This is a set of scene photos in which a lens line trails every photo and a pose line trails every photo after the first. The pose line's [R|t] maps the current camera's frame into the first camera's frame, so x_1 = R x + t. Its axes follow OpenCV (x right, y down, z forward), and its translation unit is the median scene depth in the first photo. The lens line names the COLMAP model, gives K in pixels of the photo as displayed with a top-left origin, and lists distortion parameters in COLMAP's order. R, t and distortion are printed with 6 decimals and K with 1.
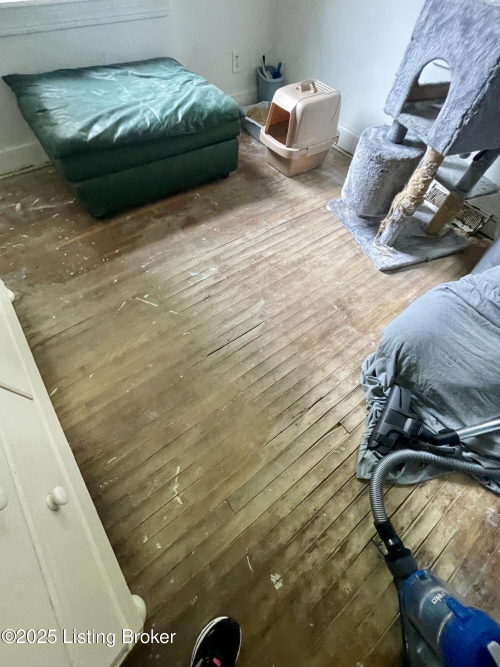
lens RADIAL K [[274.9, 0, 250.0], [0, 274.9, 333.5], [0, 0, 1]] dist [-0.001251, -0.000032]
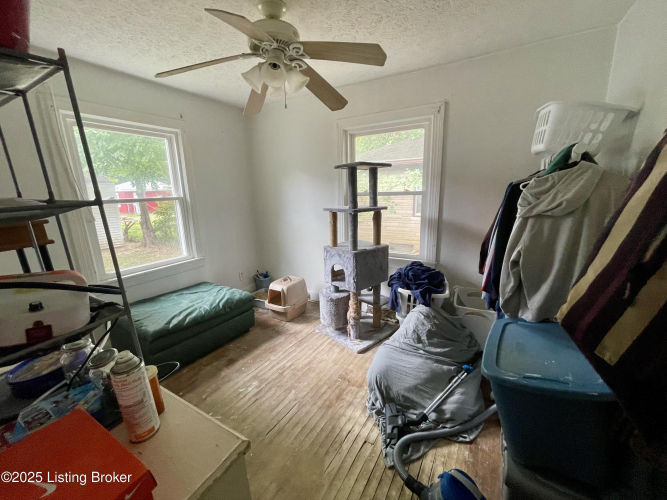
lens RADIAL K [[274.9, 0, 333.5], [0, 274.9, 250.0], [0, 0, 1]] dist [-0.001251, -0.000032]
pose [[0.923226, -0.152479, 0.352710, -0.151884], [0.360401, 0.661992, -0.657174, 0.404177], [-0.133286, 0.733837, 0.666122, -0.549561]]
